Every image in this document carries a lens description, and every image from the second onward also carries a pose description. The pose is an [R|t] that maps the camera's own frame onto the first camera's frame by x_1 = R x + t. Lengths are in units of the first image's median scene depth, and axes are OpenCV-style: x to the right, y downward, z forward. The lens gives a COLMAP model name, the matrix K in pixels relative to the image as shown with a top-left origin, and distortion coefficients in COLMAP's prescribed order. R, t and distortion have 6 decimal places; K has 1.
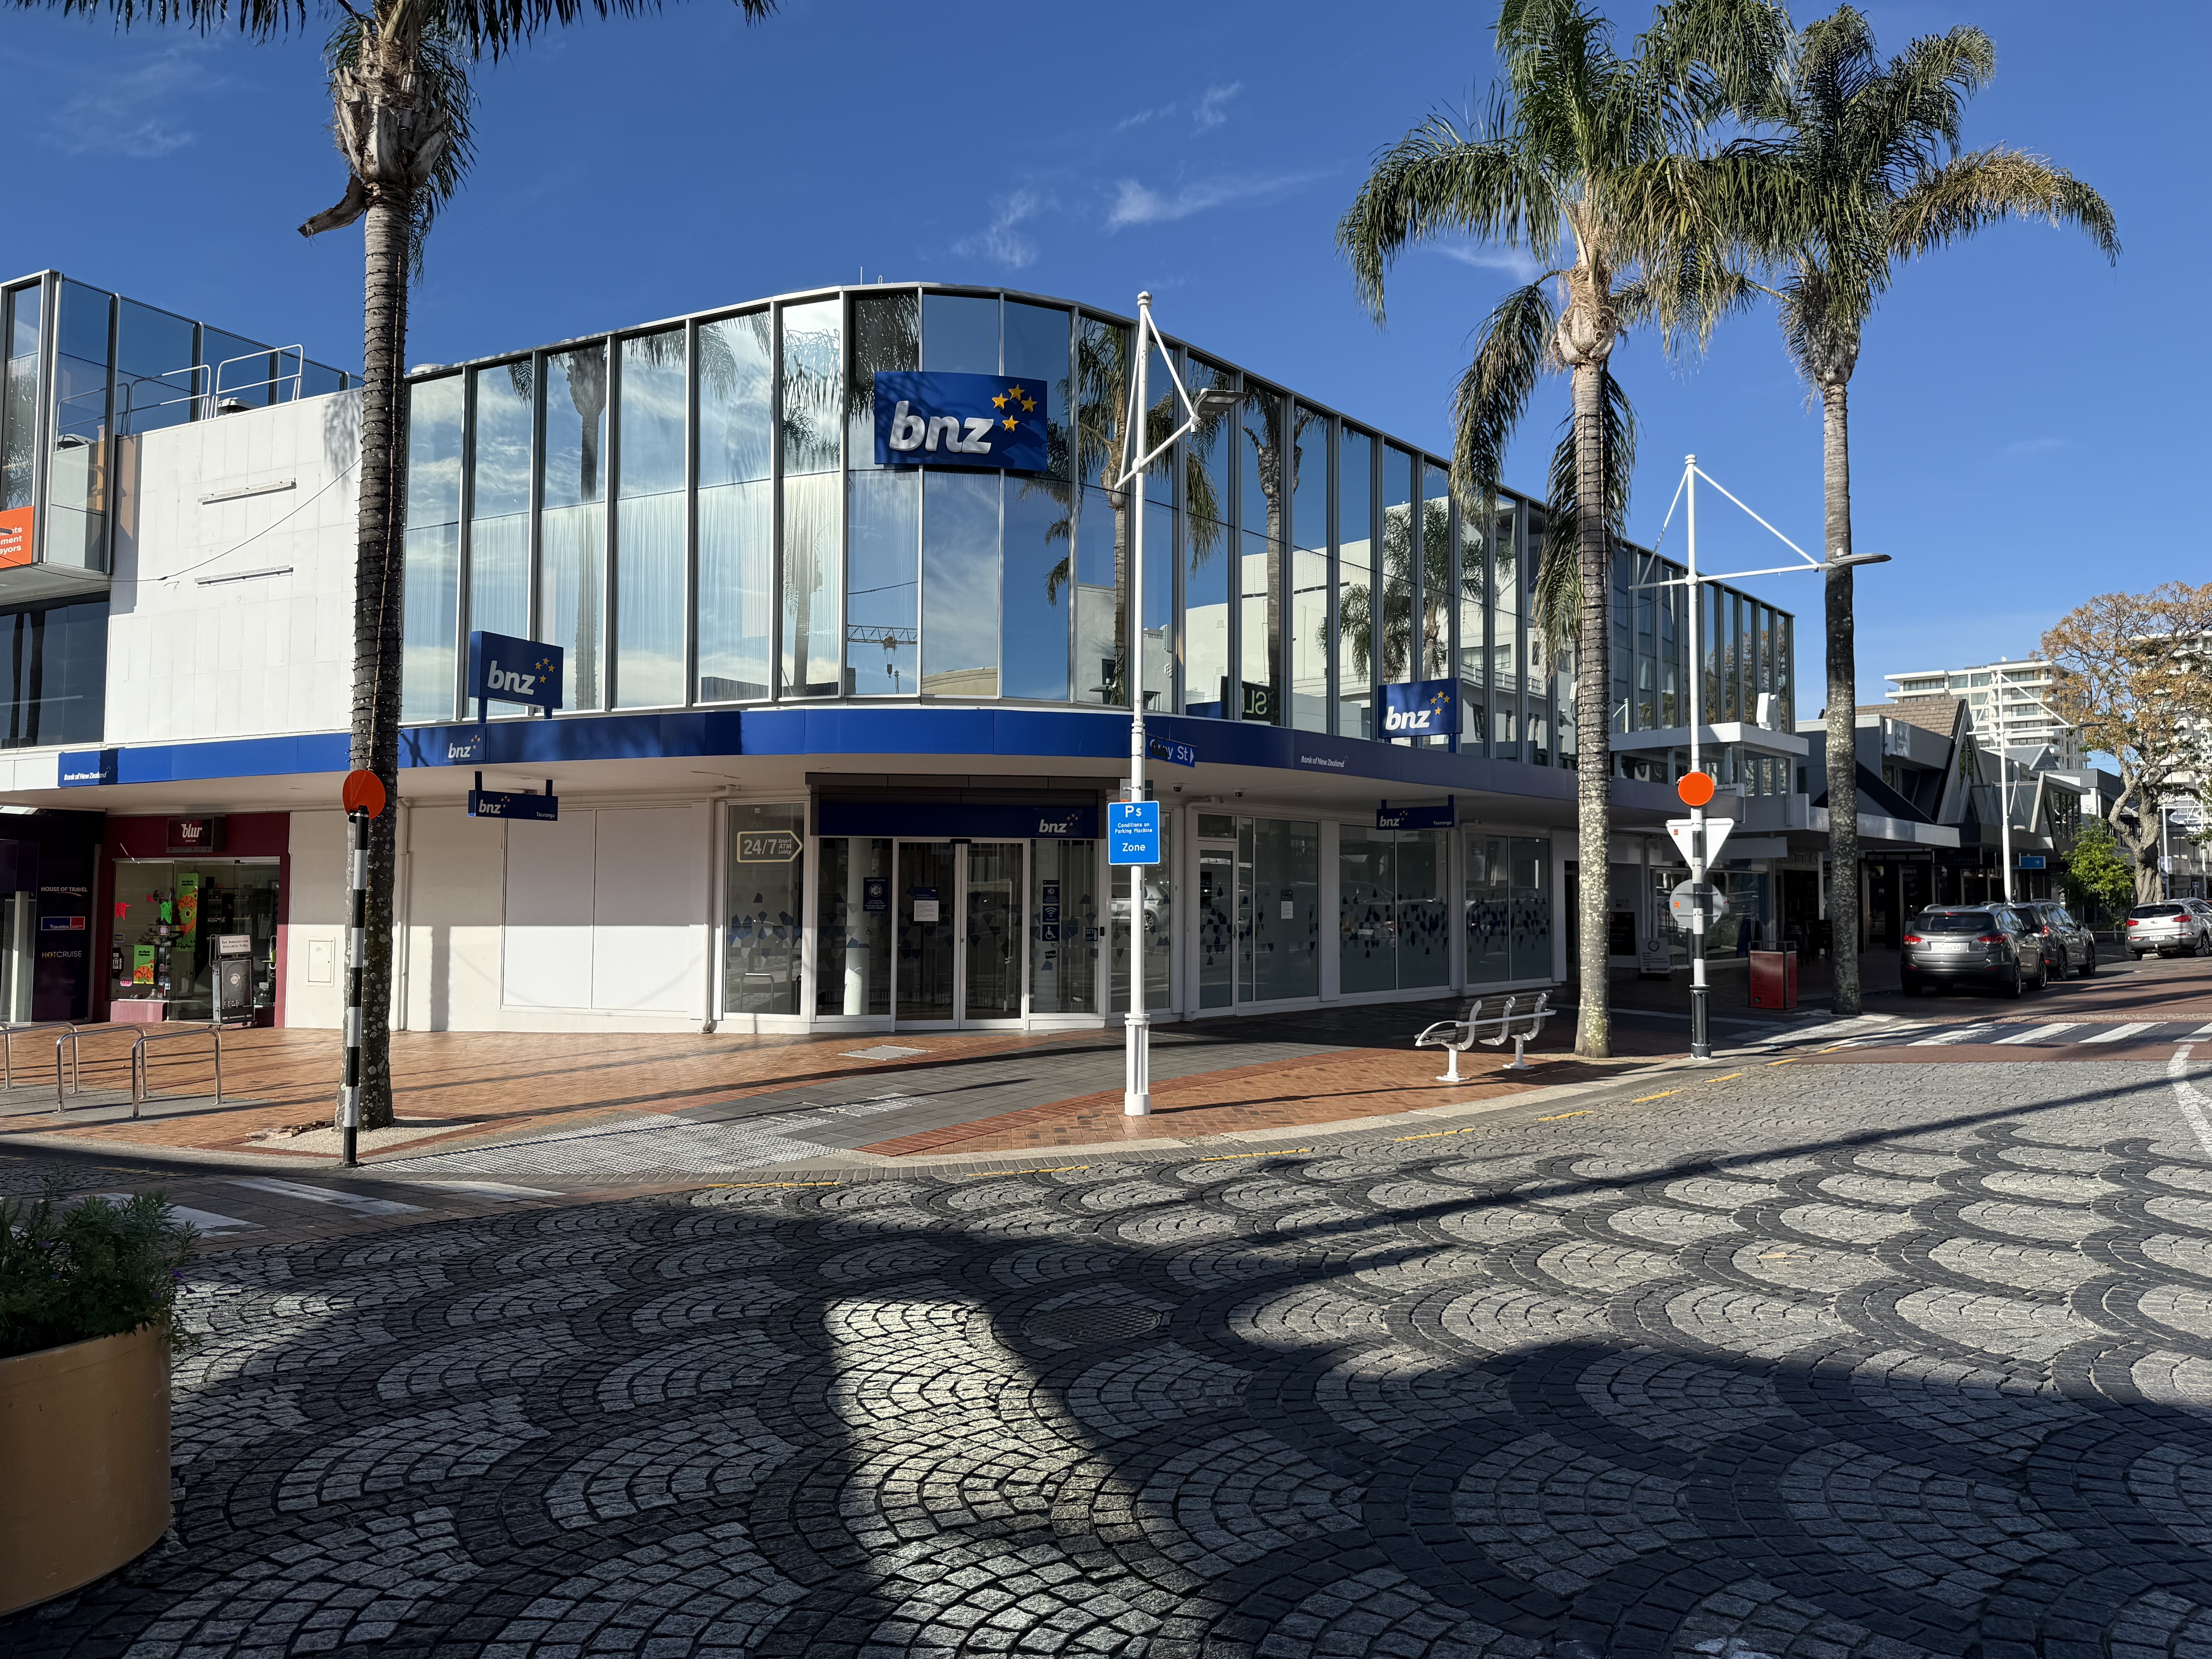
lens RADIAL K [[1554.1, 0, 1134.7], [0, 1554.1, 804.4], [0, 0, 1]] dist [0.037367, -0.030405]
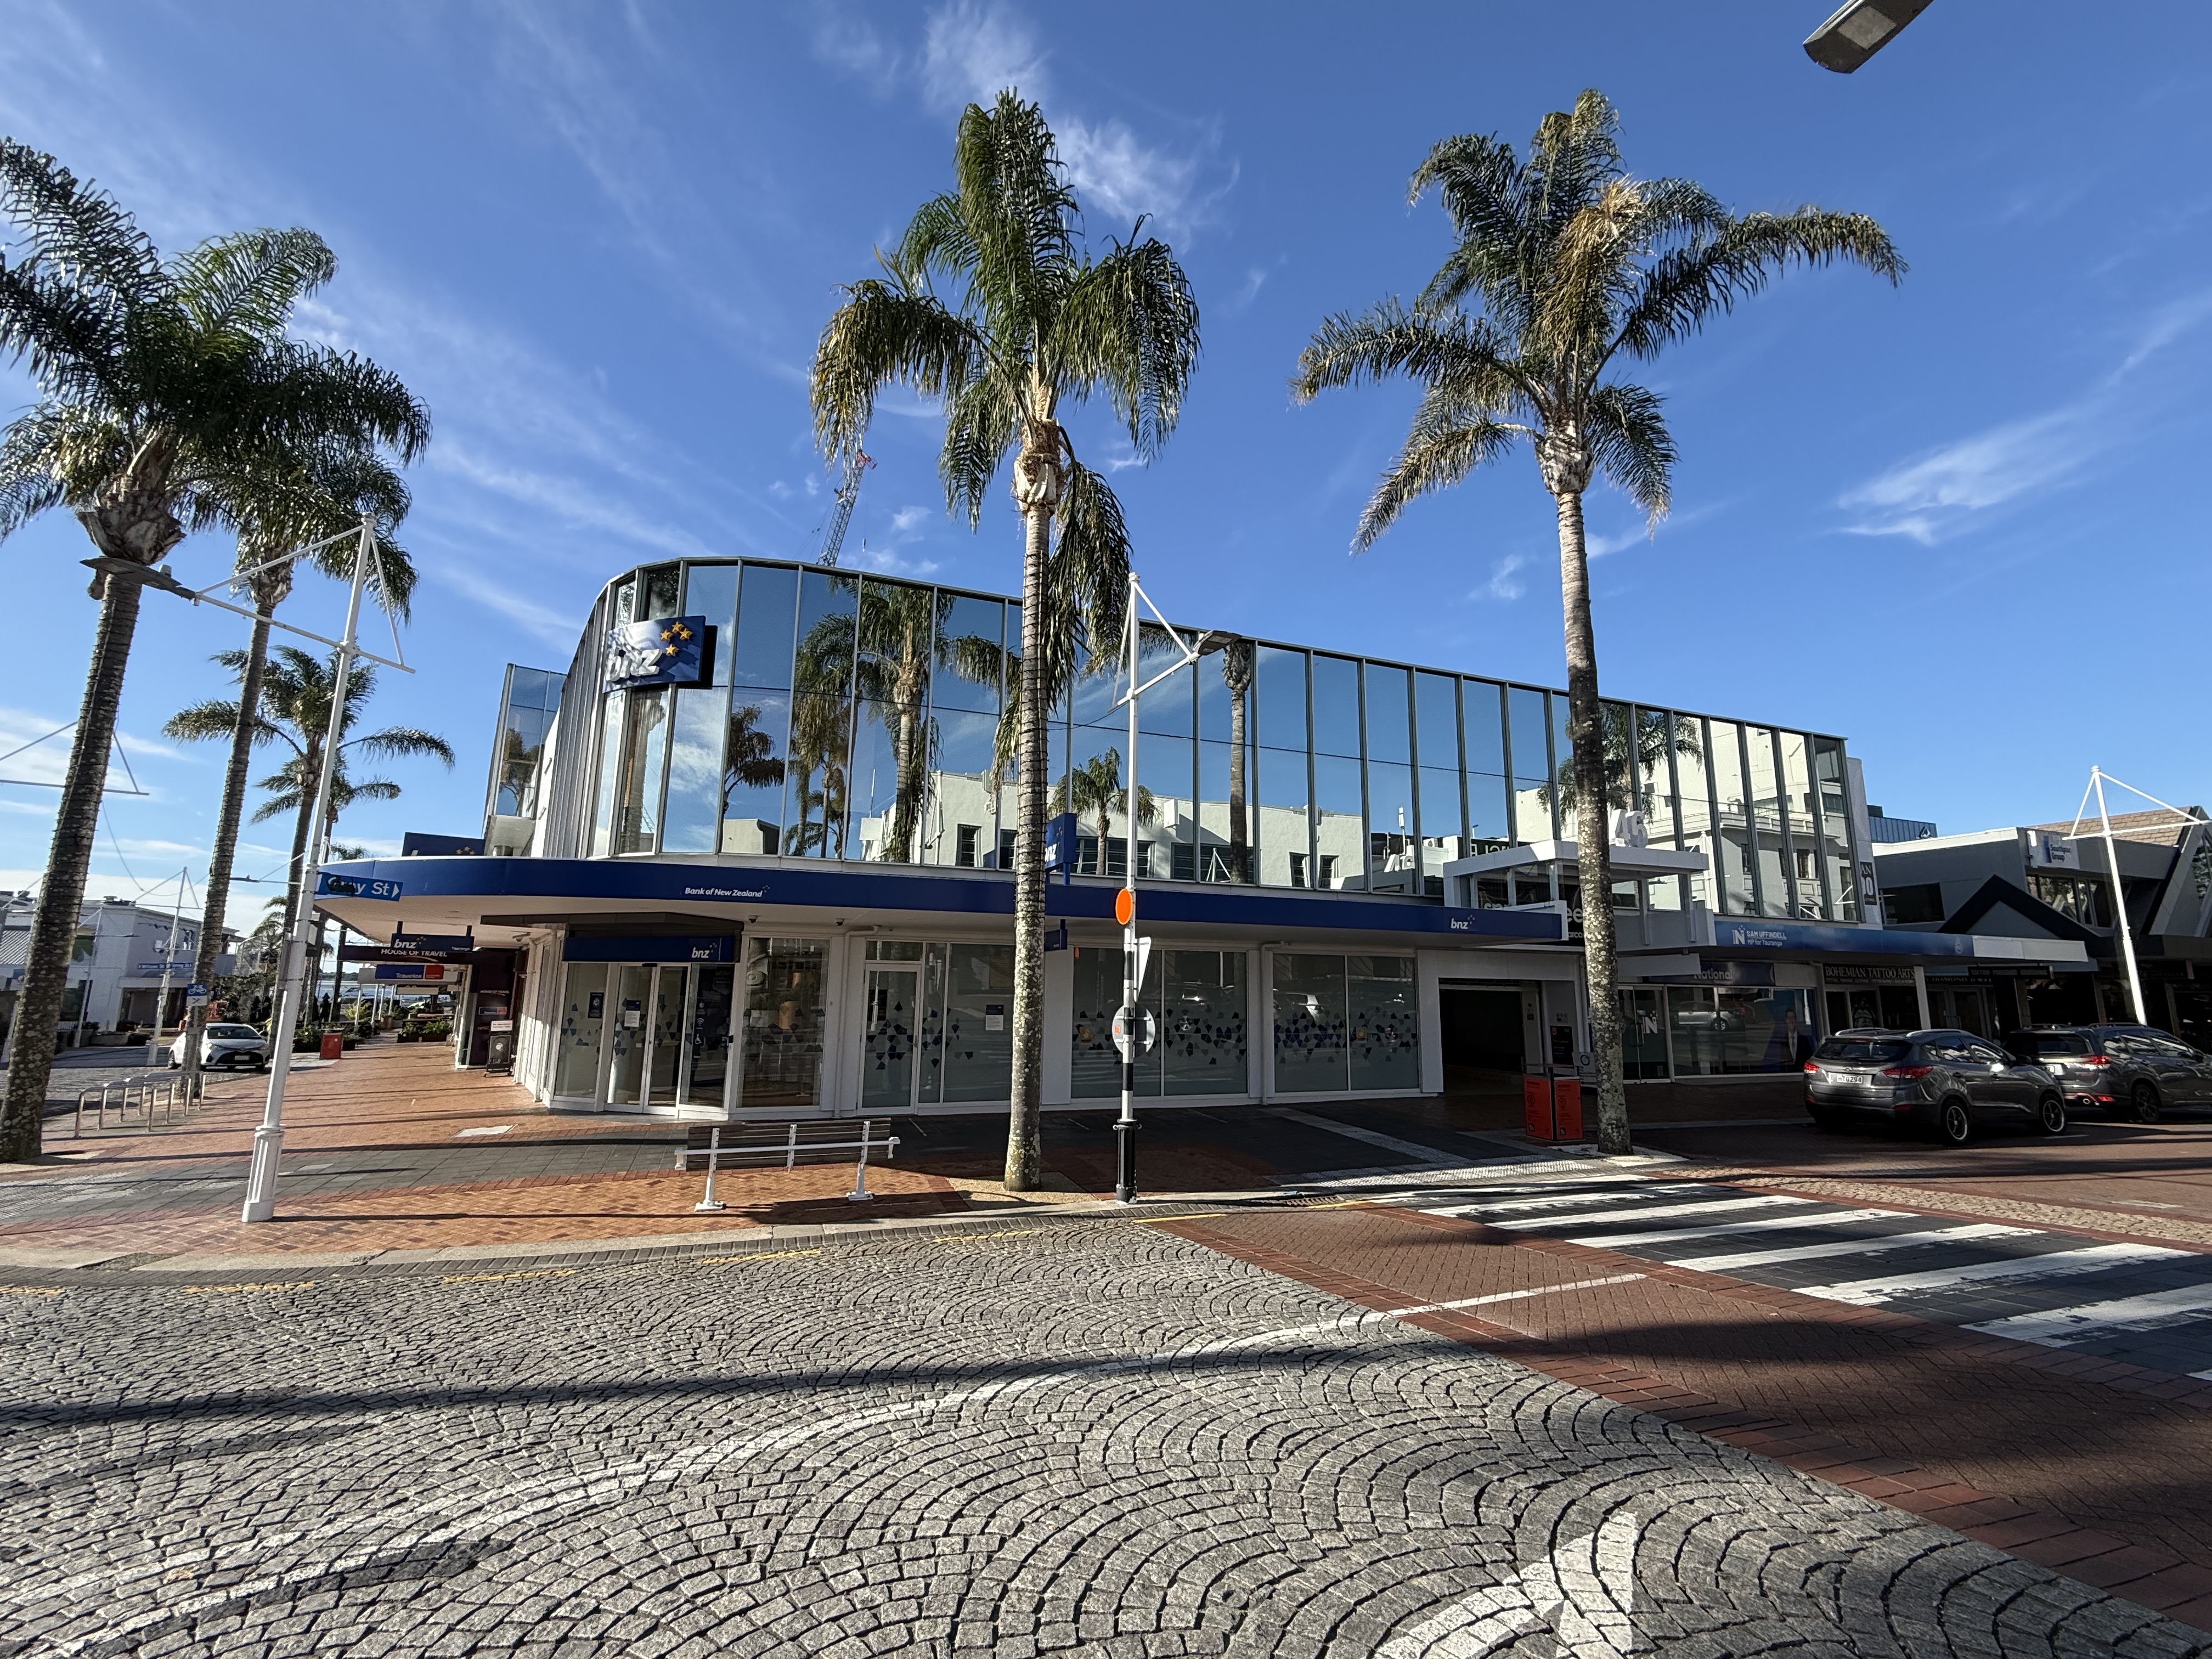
lens RADIAL K [[941.0, 0, 1103.5], [0, 941.0, 807.6], [0, 0, 1]] dist [-0.007326, 0.000484]
pose [[0.875853, -0.083737, -0.475258, 0.609755], [0.017443, 0.989680, -0.142228, 0.011947], [0.482263, 0.116281, 0.868275, 0.480210]]
